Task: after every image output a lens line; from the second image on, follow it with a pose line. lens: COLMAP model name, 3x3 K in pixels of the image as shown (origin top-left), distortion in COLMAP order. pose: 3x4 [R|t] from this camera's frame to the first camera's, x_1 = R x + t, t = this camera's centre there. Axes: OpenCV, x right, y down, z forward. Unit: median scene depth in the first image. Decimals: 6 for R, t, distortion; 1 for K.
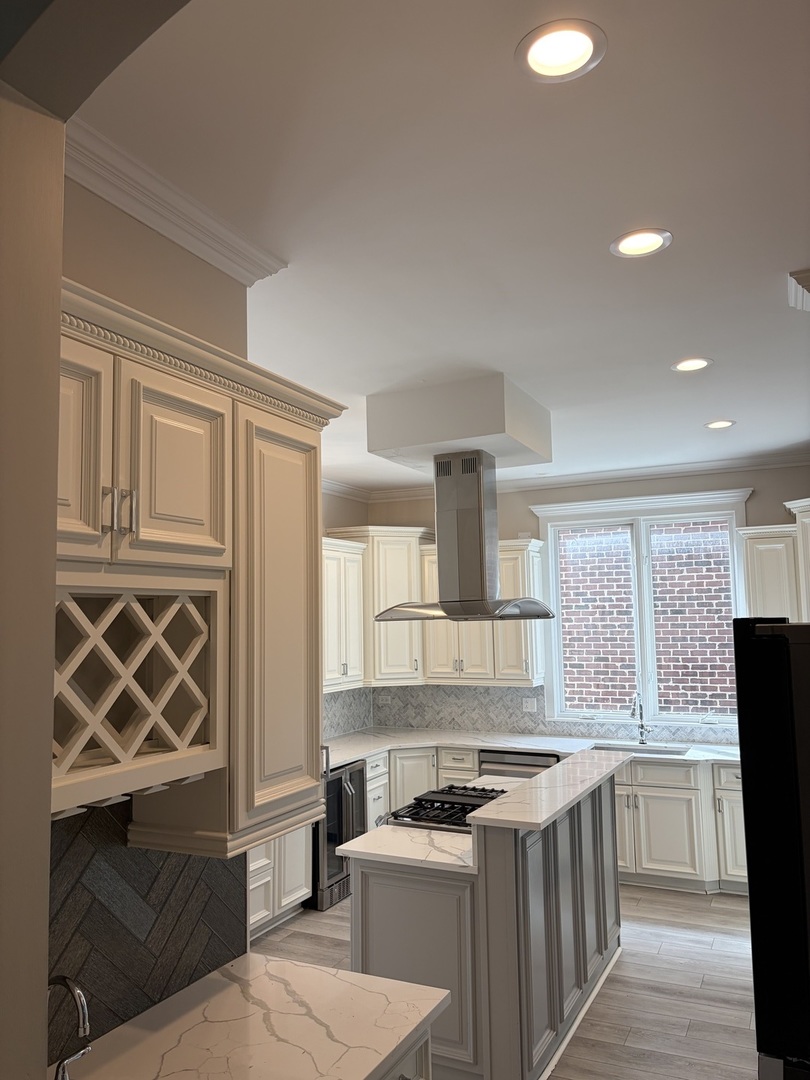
lens RADIAL K [[826.6, 0, 400.7], [0, 826.6, 538.5], [0, 0, 1]] dist [0.041116, -0.039127]
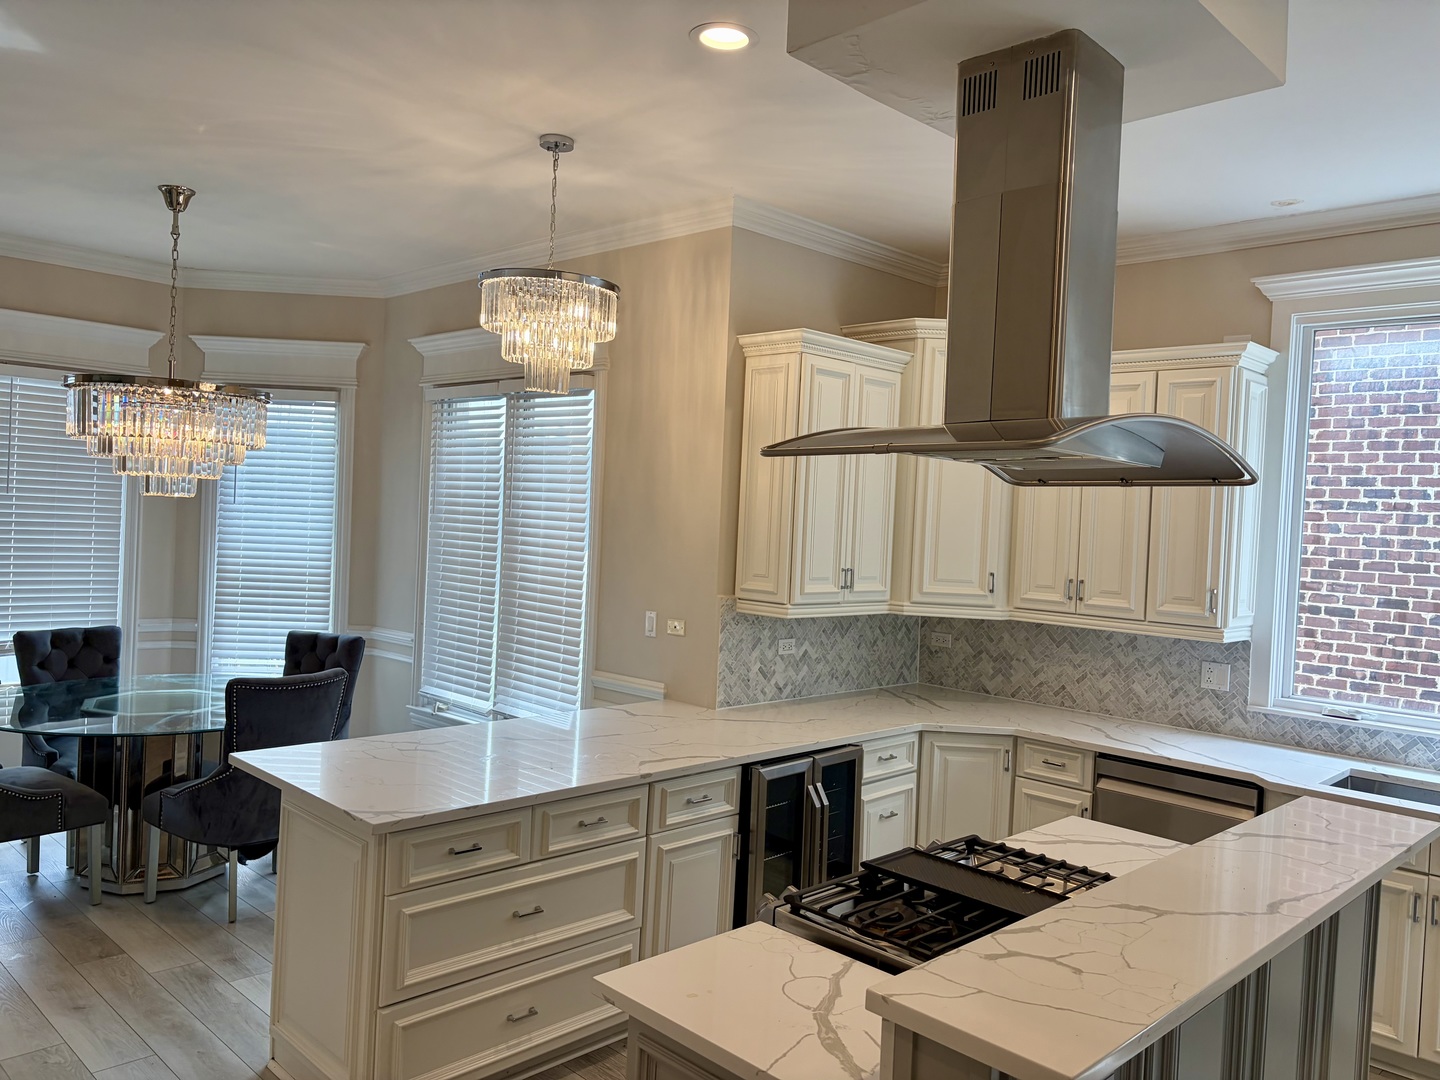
lens RADIAL K [[1102.1, 0, 723.4], [0, 1102.1, 546.9], [0, 0, 1]] dist [0.041116, -0.039127]
pose [[0.948834, 0.067724, -0.308429, 0.071263], [-0.029741, 0.991555, 0.126232, 0.043439], [0.314373, -0.110600, 0.942835, 0.263820]]
